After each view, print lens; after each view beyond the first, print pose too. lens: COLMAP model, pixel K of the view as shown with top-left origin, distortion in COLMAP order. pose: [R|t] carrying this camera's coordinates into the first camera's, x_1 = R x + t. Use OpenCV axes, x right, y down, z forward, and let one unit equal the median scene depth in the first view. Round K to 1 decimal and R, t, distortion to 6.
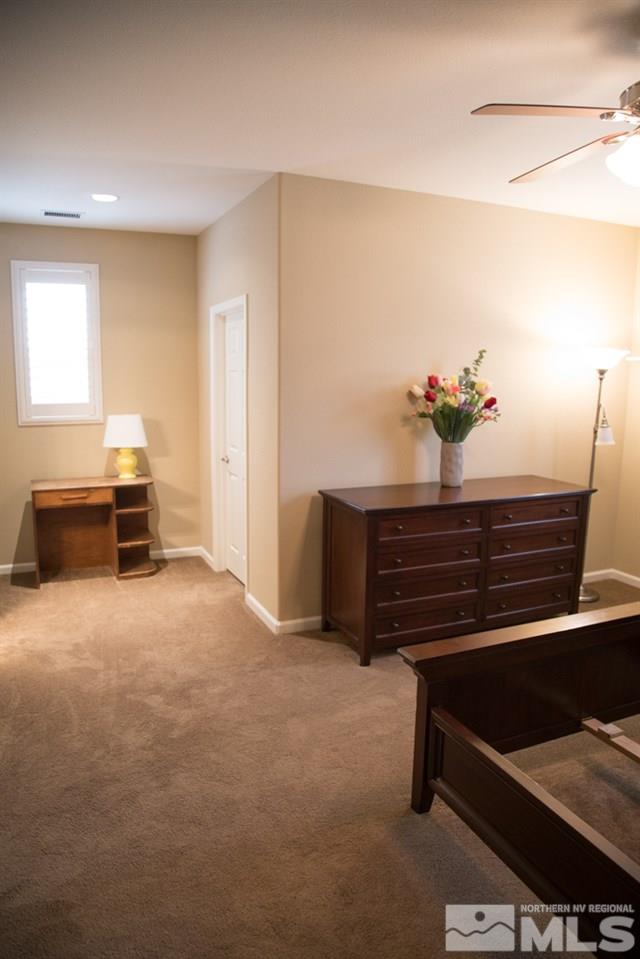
lens RADIAL K [[660.7, 0, 320.0], [0, 660.7, 479.5], [0, 0, 1]] dist [-0.132667, 0.080024]
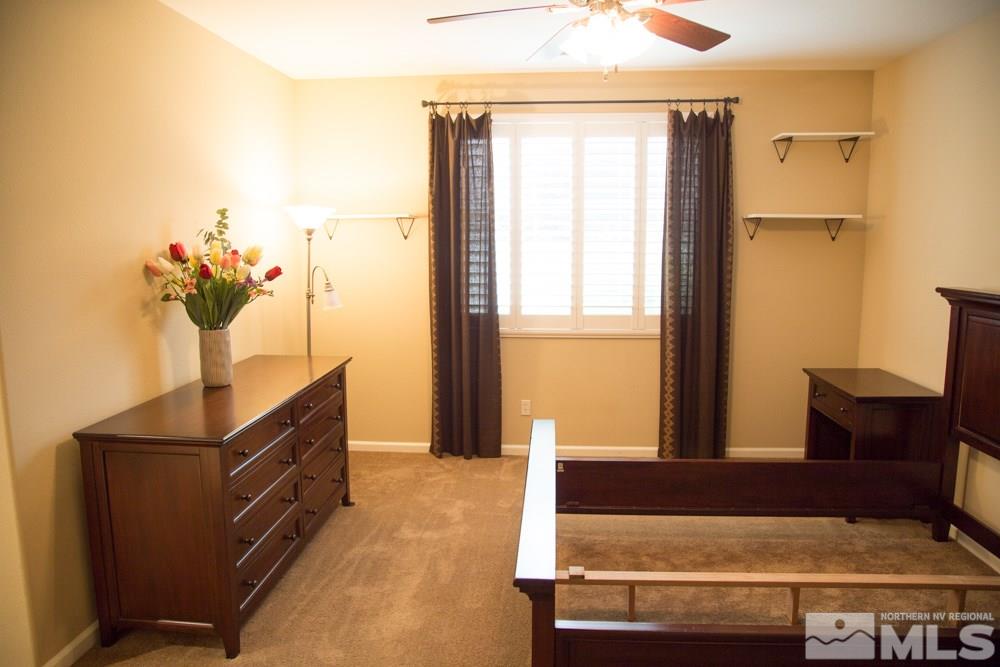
lens RADIAL K [[688.9, 0, 500.0], [0, 688.9, 333.5], [0, 0, 1]] dist [-0.132667, 0.080024]
pose [[0.475734, -0.136063, 0.869002, -0.351546], [0.149541, 0.986092, 0.072531, -0.063138], [-0.866784, 0.095446, 0.489465, 0.353814]]
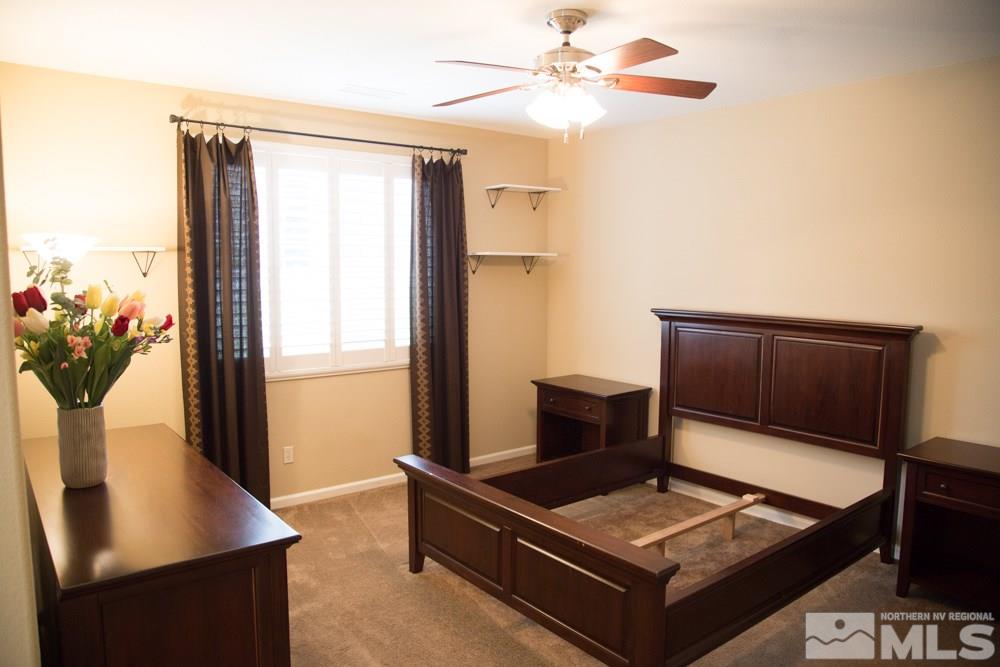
lens RADIAL K [[688.9, 0, 500.0], [0, 688.9, 333.5], [0, 0, 1]] dist [-0.132667, 0.080024]
pose [[-0.254330, -0.107859, 0.961084, -0.444851], [0.146642, 0.977970, 0.148560, -0.157703], [-0.955935, 0.178719, -0.232910, 0.847495]]
